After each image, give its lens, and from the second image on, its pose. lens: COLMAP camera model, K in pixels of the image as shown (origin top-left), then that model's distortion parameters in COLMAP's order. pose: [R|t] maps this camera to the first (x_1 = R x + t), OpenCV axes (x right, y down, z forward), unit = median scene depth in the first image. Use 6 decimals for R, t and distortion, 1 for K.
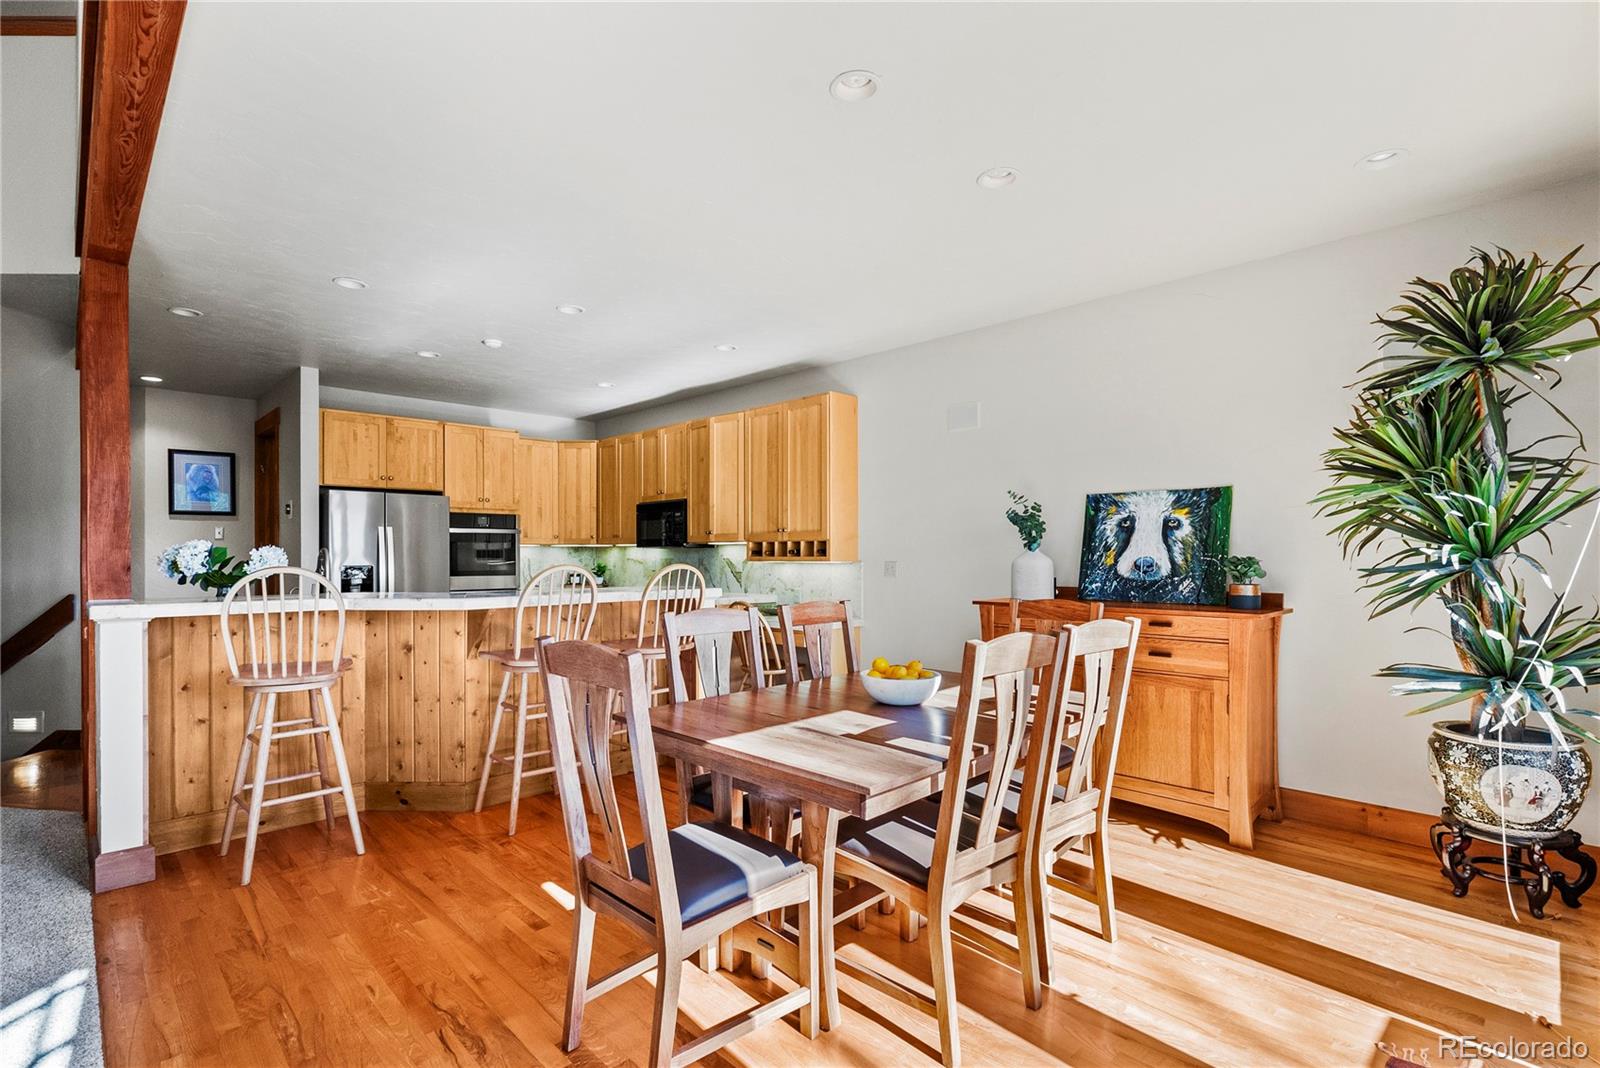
lens RADIAL K [[753.3, 0, 793.1], [0, 753.3, 565.7], [0, 0, 1]] dist [-0.012042, 0.006402]
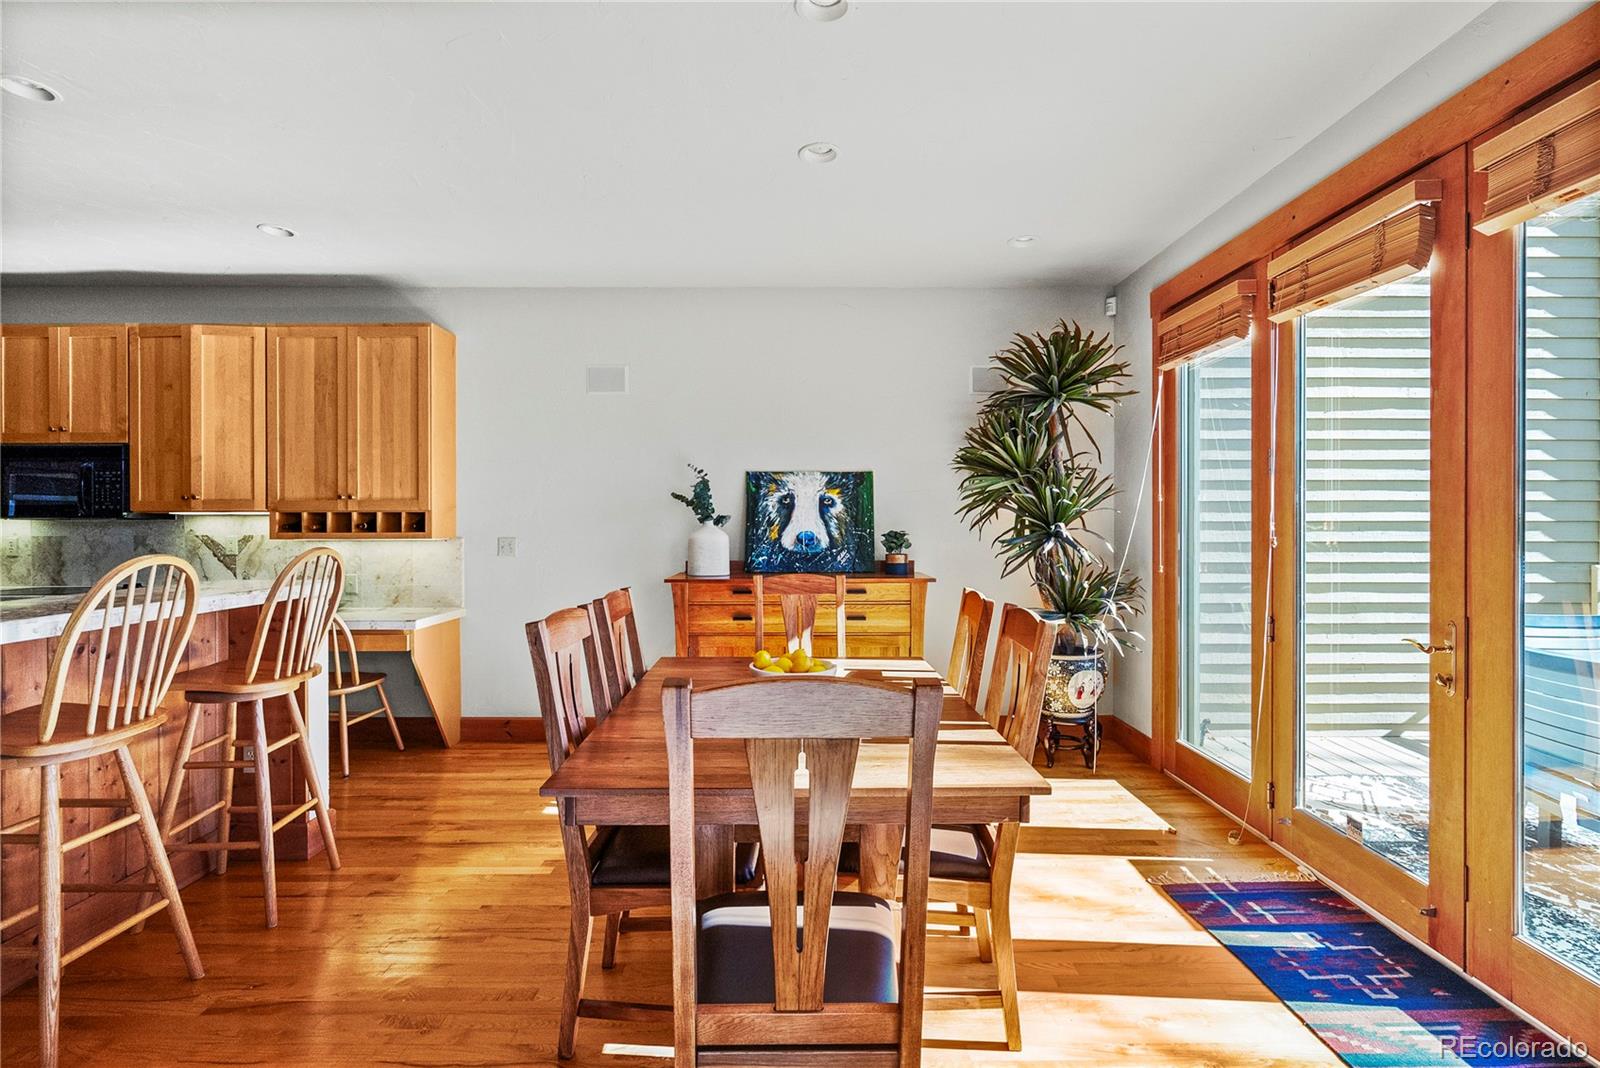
lens RADIAL K [[753.3, 0, 806.7], [0, 753.3, 525.3], [0, 0, 1]] dist [-0.012042, 0.006402]
pose [[0.693526, -0.002809, 0.720426, -0.313362], [0.011281, 0.999912, -0.006961, -0.012182], [-0.720343, 0.012955, 0.693497, 0.219455]]
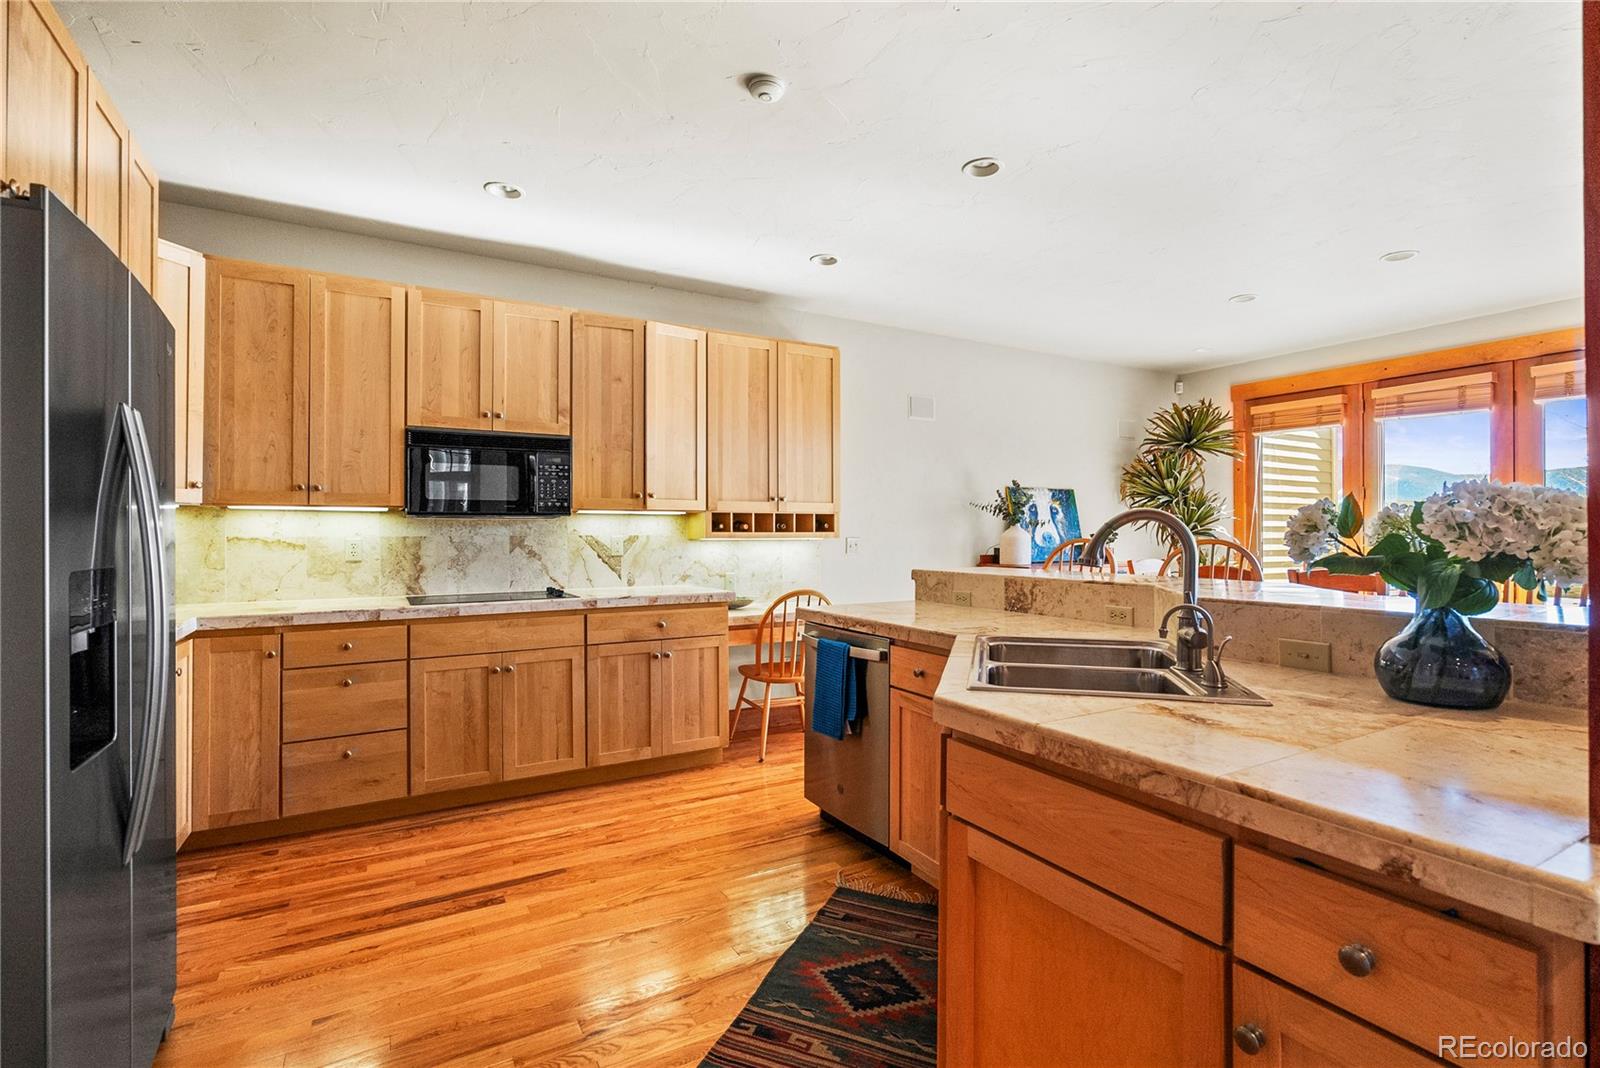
lens RADIAL K [[753.3, 0, 796.3], [0, 753.3, 532.4], [0, 0, 1]] dist [-0.012042, 0.006402]
pose [[0.247097, -0.002073, 0.968988, -1.058669], [0.012116, 0.999926, -0.000950, -0.014909], [-0.968915, 0.011975, 0.247104, 1.059250]]
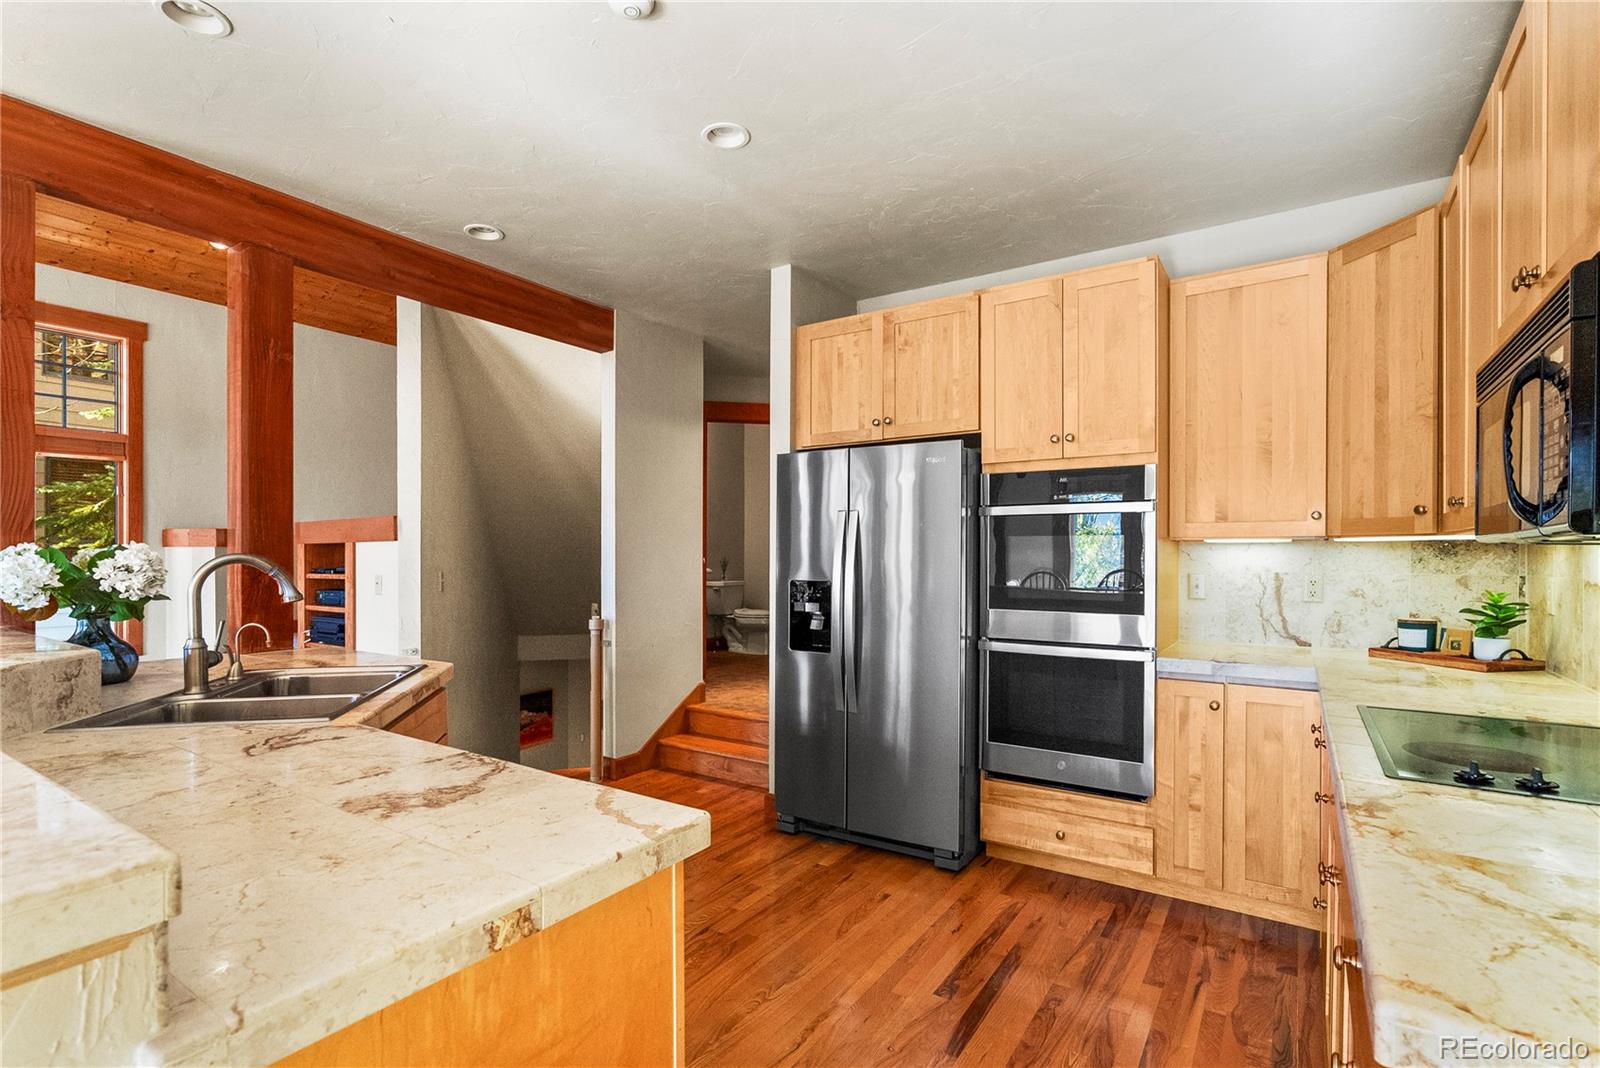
lens RADIAL K [[753.3, 0, 806.7], [0, 753.3, 546.3], [0, 0, 1]] dist [-0.012042, 0.006402]
pose [[0.226792, -0.005069, -0.973930, -0.035399], [-0.010878, 0.999911, -0.007738, -0.032883], [0.973882, 0.012349, 0.226717, 1.226385]]
